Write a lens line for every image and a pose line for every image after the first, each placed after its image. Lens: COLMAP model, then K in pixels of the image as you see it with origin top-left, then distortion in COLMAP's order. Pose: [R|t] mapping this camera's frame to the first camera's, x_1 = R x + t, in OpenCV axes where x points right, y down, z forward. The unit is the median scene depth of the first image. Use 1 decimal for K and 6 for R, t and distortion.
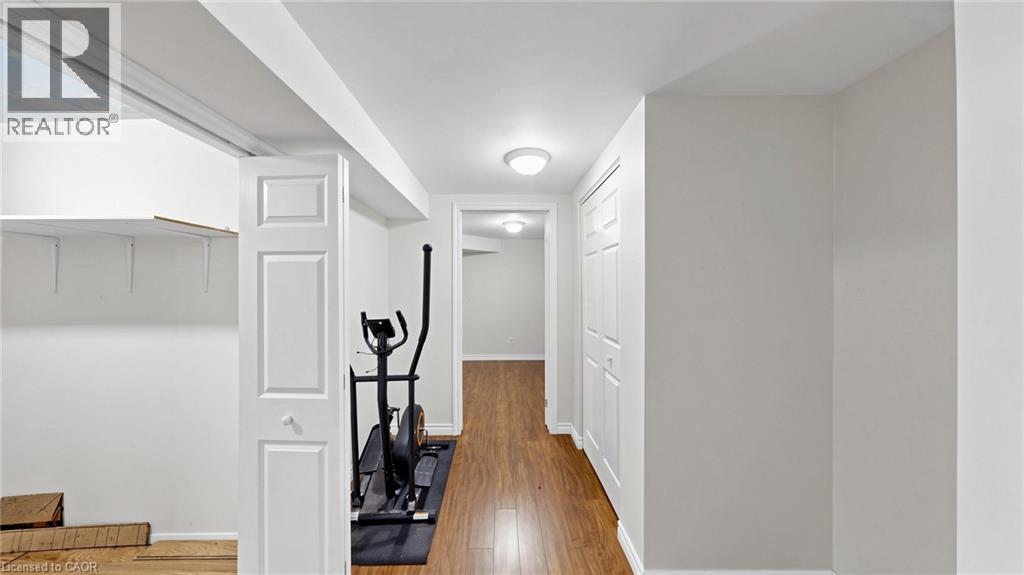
lens RADIAL K [[302.8, 0, 514.8], [0, 302.8, 289.1], [0, 0, 1]] dist [0.000289, -0.000015]
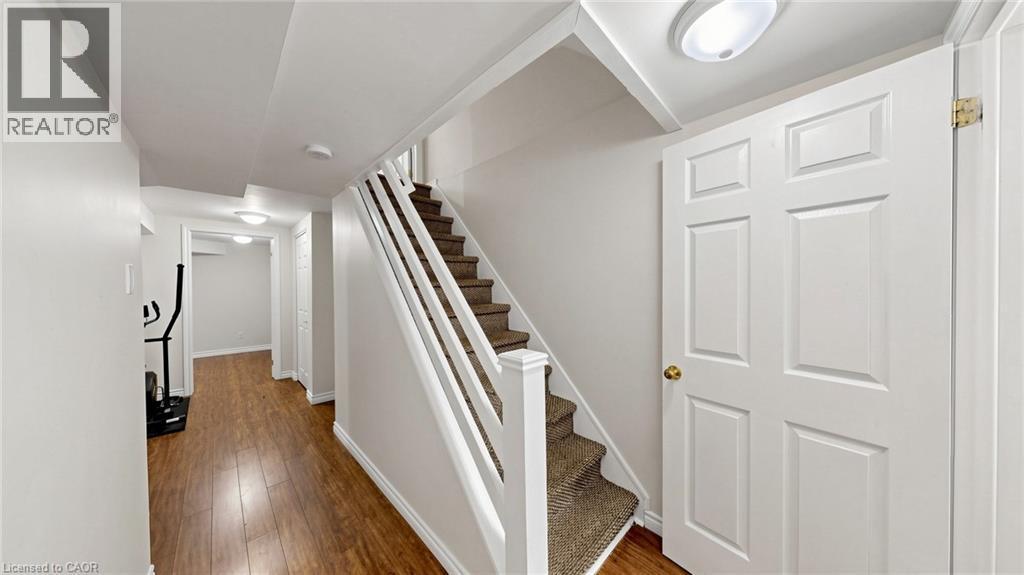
lens RADIAL K [[302.8, 0, 514.8], [0, 302.8, 289.1], [0, 0, 1]] dist [0.000289, -0.000015]
pose [[0.746221, -0.009564, 0.665630, 0.002039], [0.005041, 0.999949, 0.008715, -0.000389], [-0.665679, -0.003148, 0.746231, -1.106676]]
